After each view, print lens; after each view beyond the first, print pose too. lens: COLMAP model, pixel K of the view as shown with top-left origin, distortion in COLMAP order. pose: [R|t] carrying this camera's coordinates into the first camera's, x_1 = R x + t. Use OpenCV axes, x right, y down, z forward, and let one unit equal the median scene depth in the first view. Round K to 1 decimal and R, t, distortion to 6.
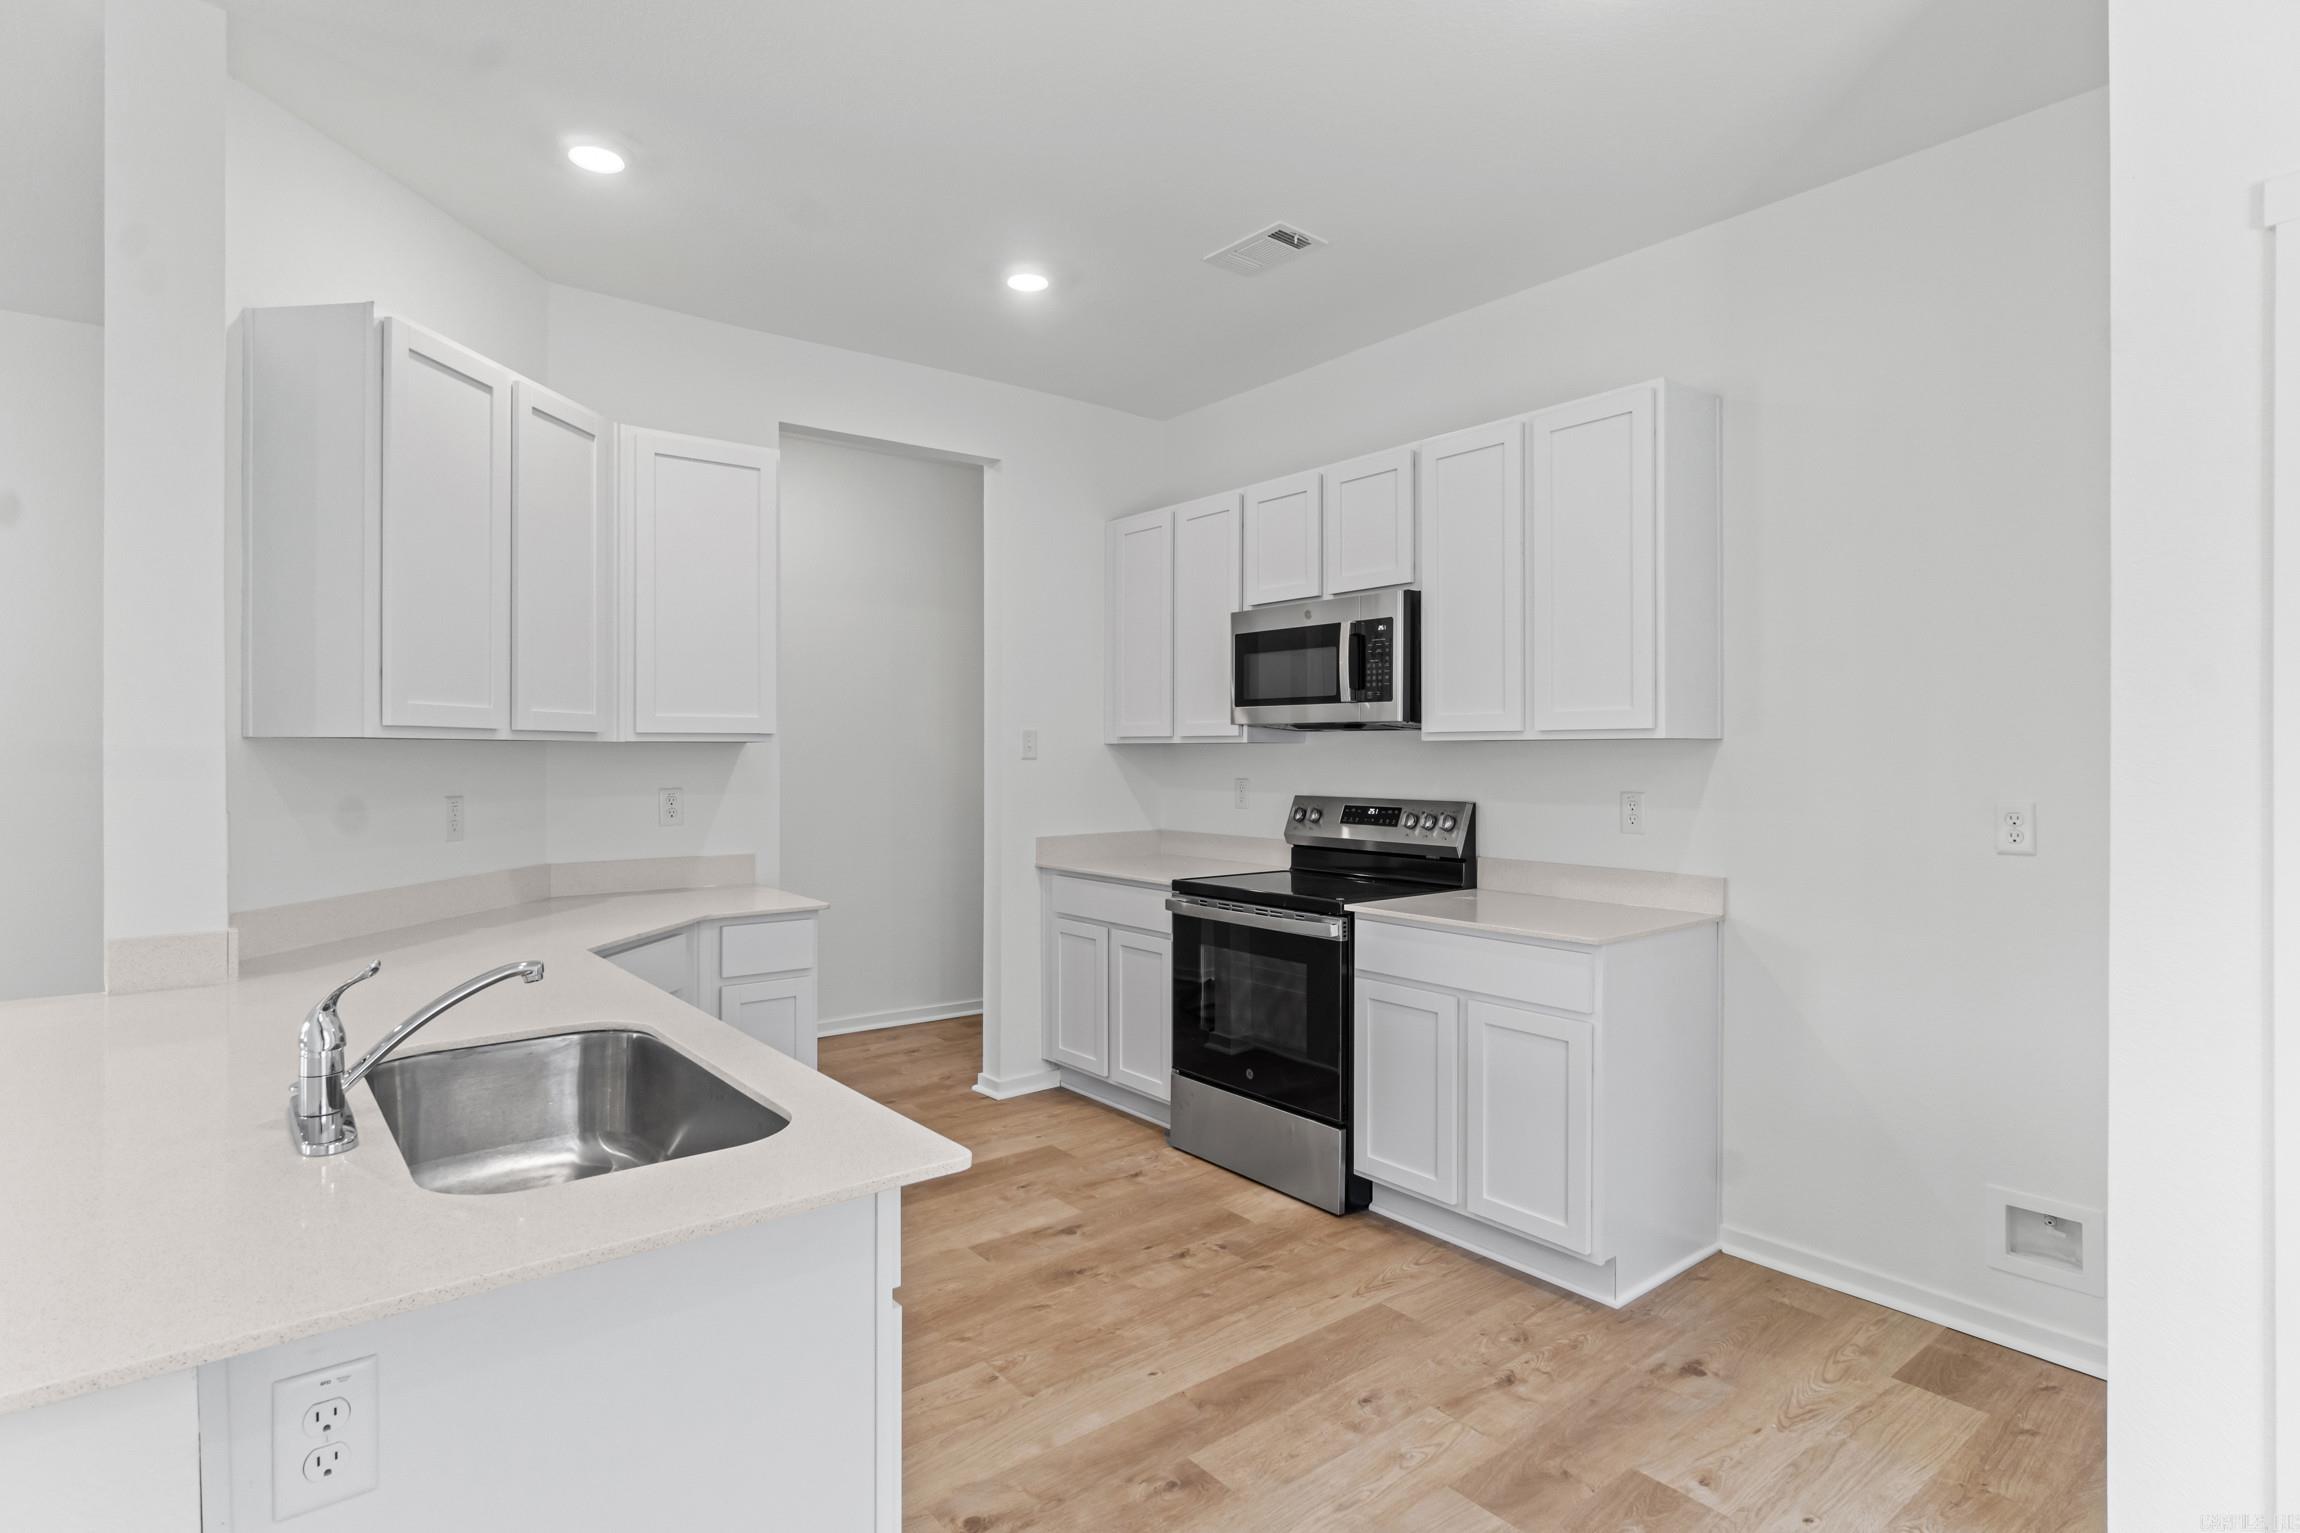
lens RADIAL K [[1159.1, 0, 1126.6], [0, 1159.1, 762.6], [0, 0, 1]] dist [-0.014588, 0.005566]
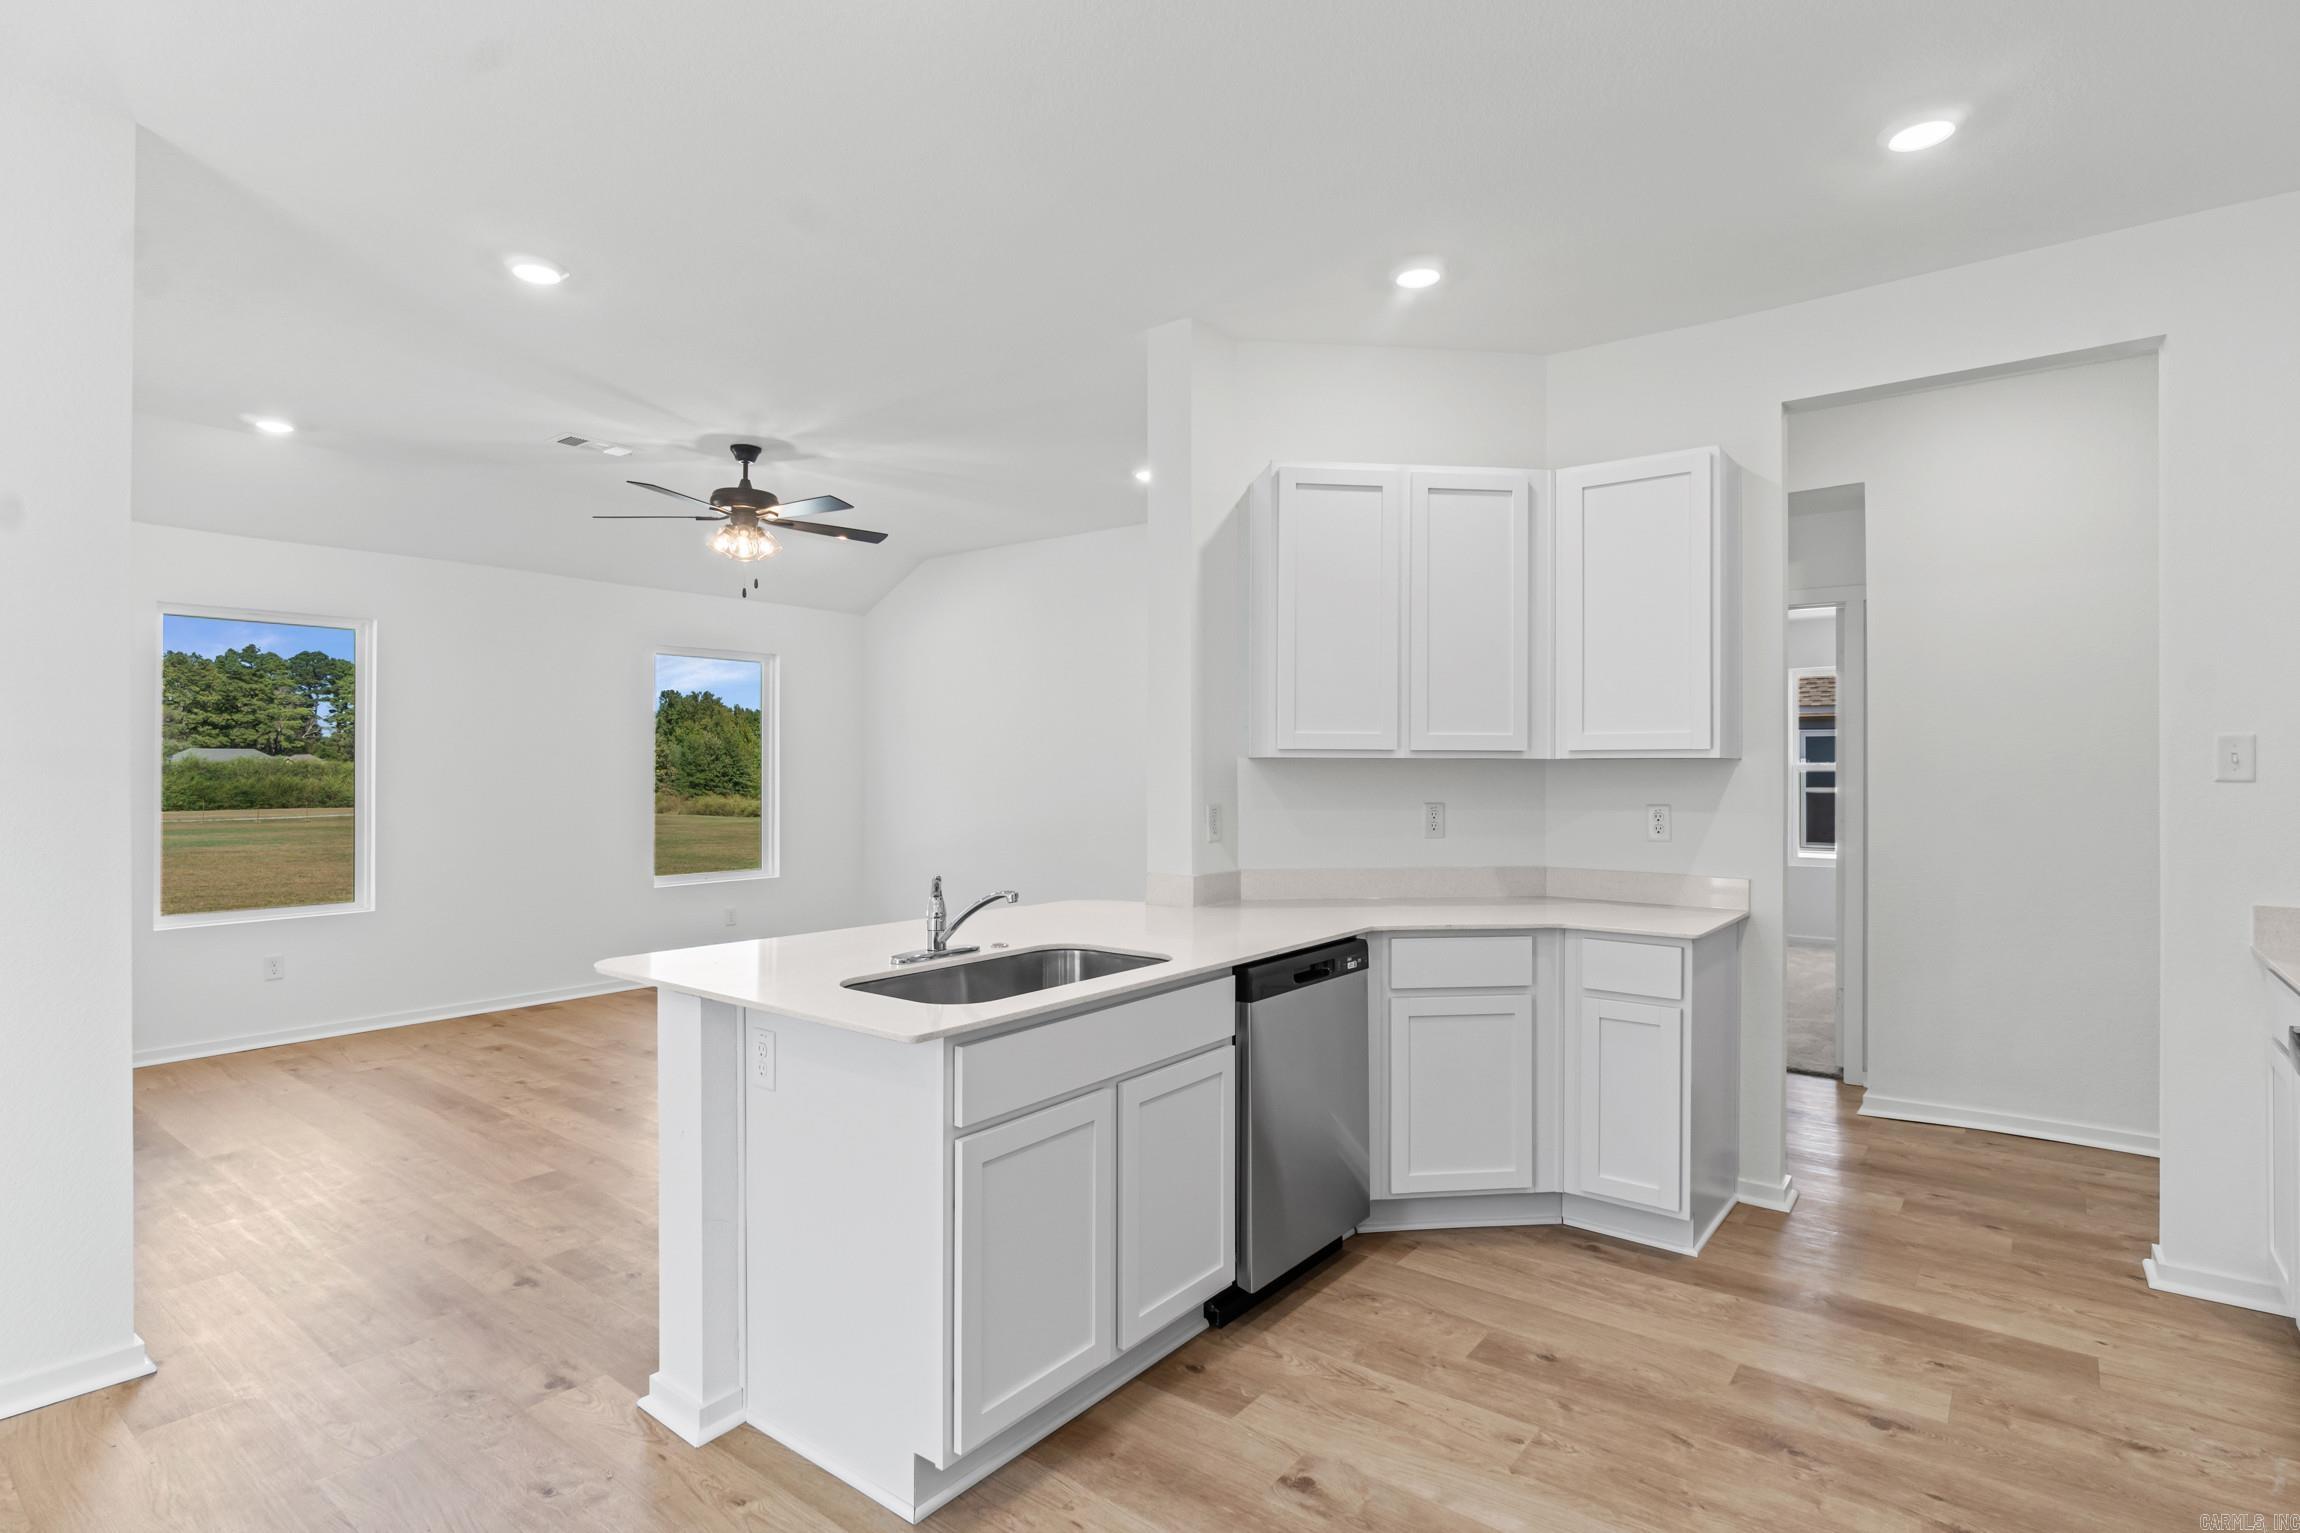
lens RADIAL K [[1159.1, 0, 1134.0], [0, 1159.1, 773.9], [0, 0, 1]] dist [-0.014588, 0.005566]
pose [[0.228754, 0.008377, -0.973448, 0.500466], [-0.010799, 0.999923, 0.006067, -0.006107], [0.973424, 0.009125, 0.228827, 0.334362]]
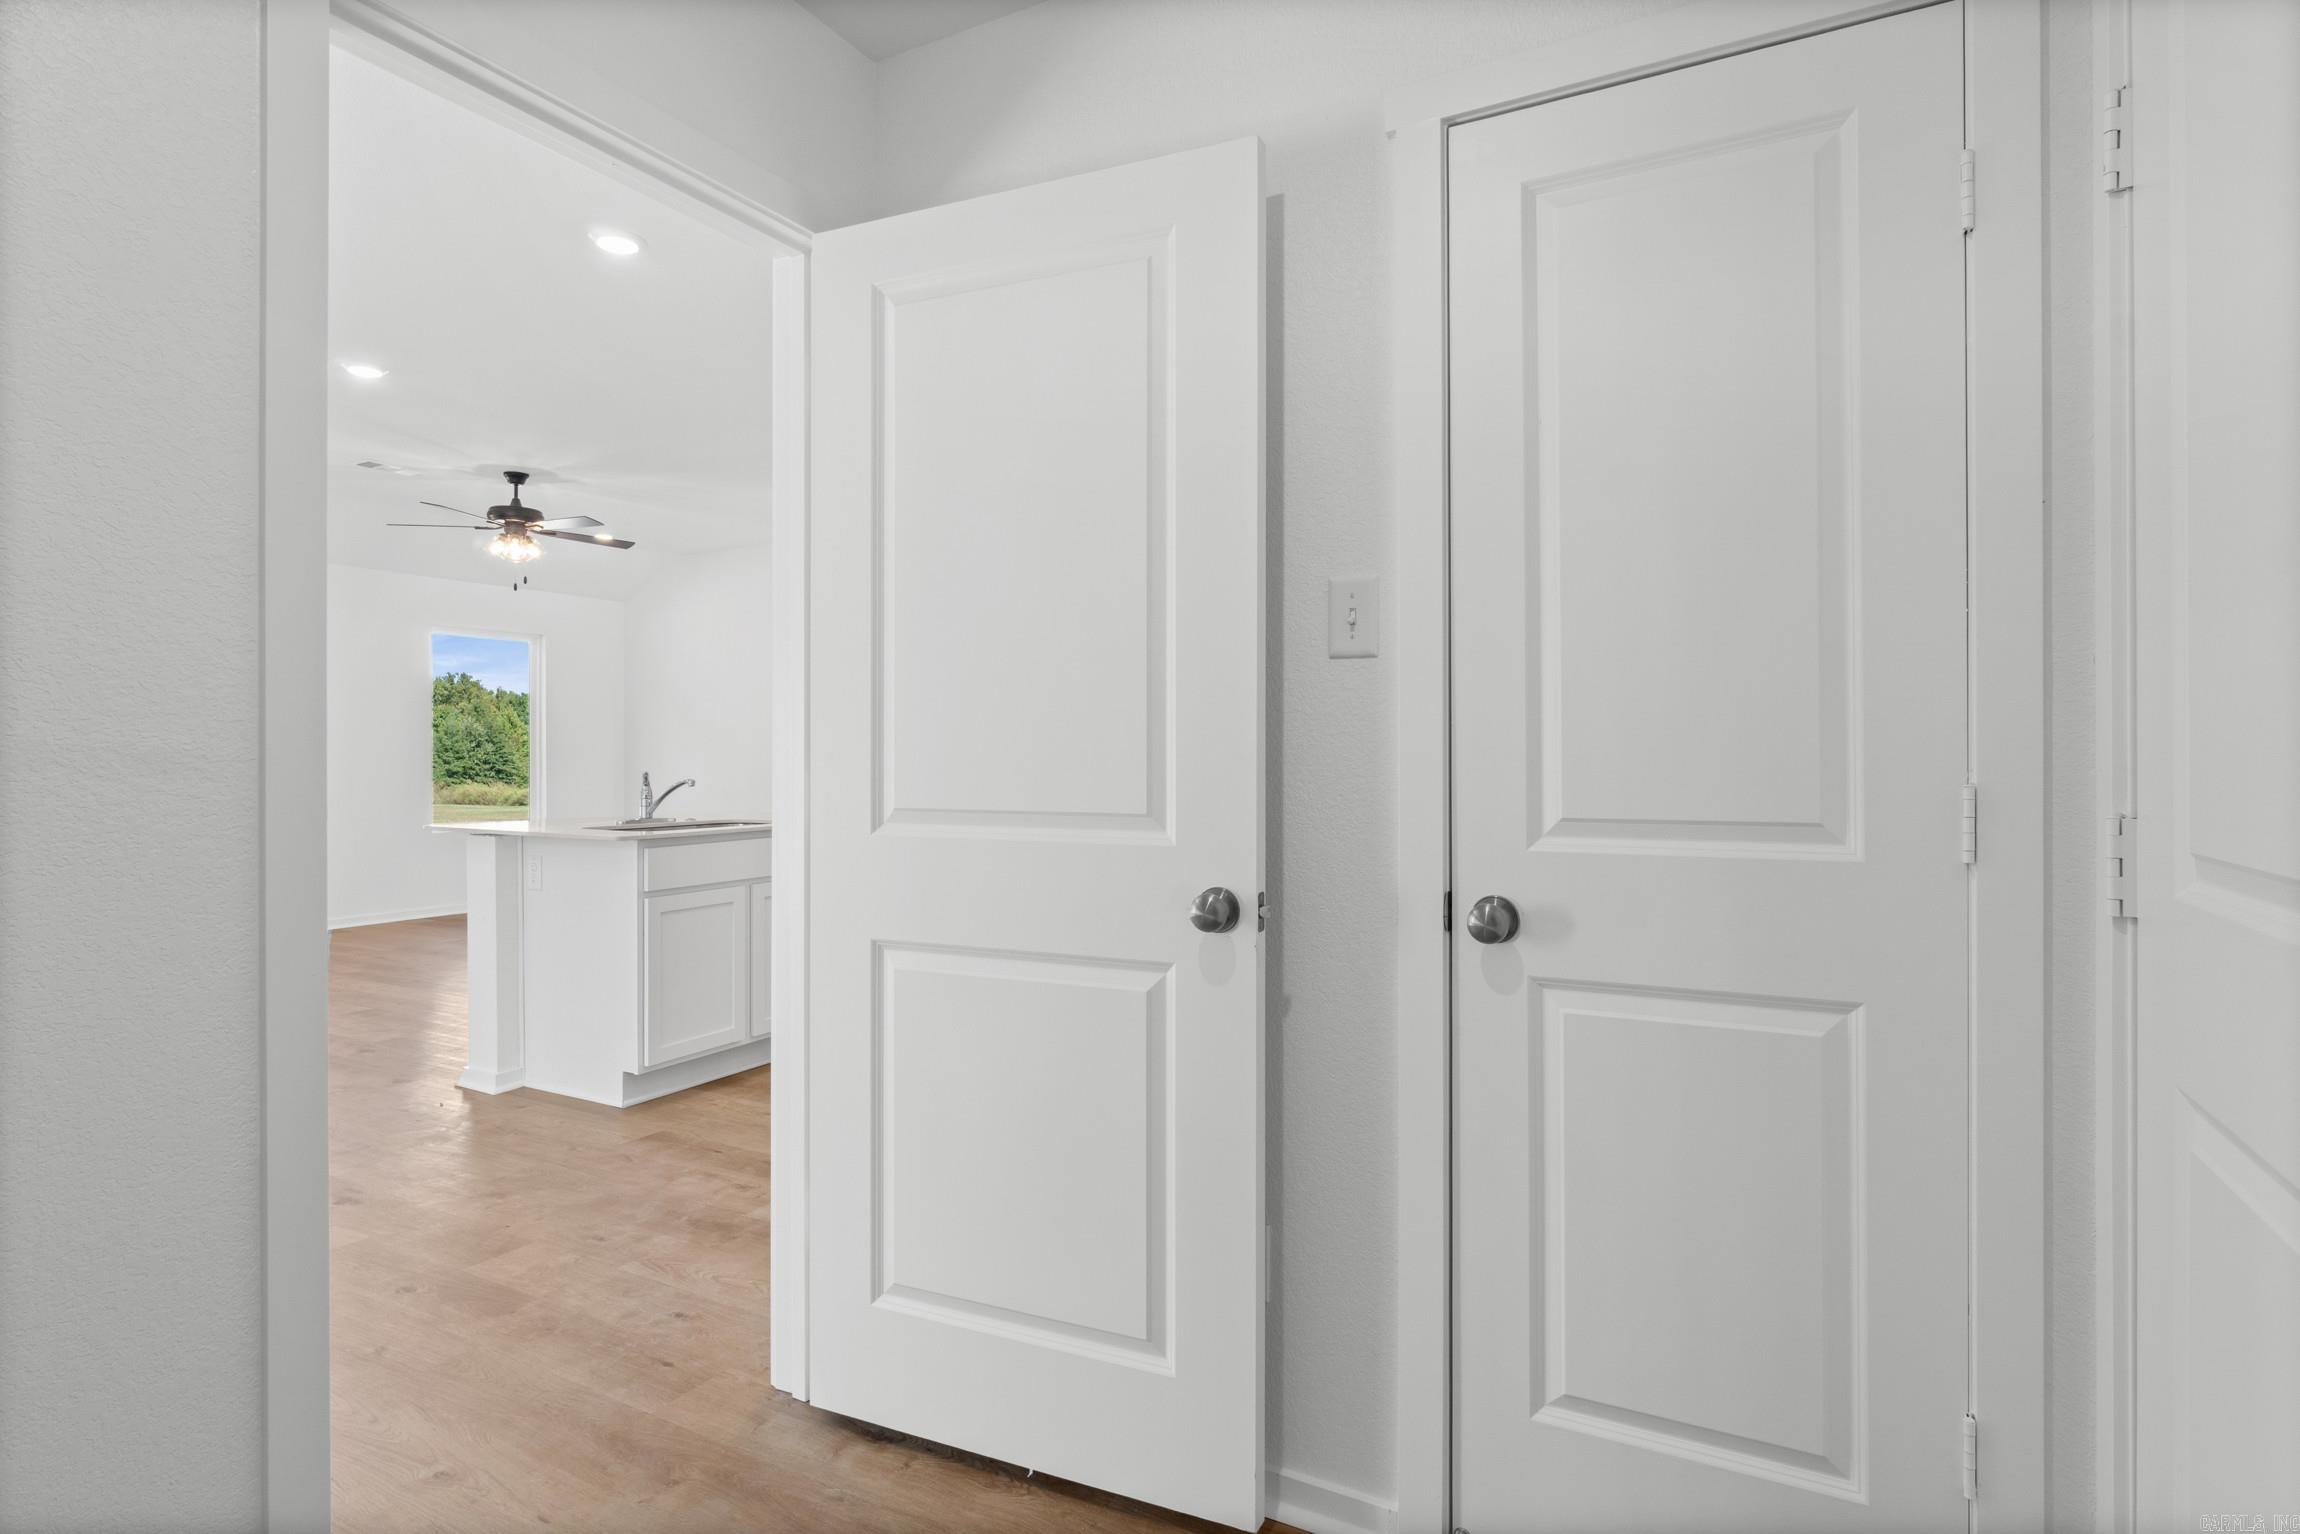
lens RADIAL K [[1159.1, 0, 1128.4], [0, 1159.1, 763.1], [0, 0, 1]] dist [-0.014588, 0.005566]
pose [[0.388104, 0.009607, -0.921566, 1.060584], [-0.008162, 0.999942, 0.006986, 0.041654], [0.921579, 0.004810, 0.388160, 0.376538]]
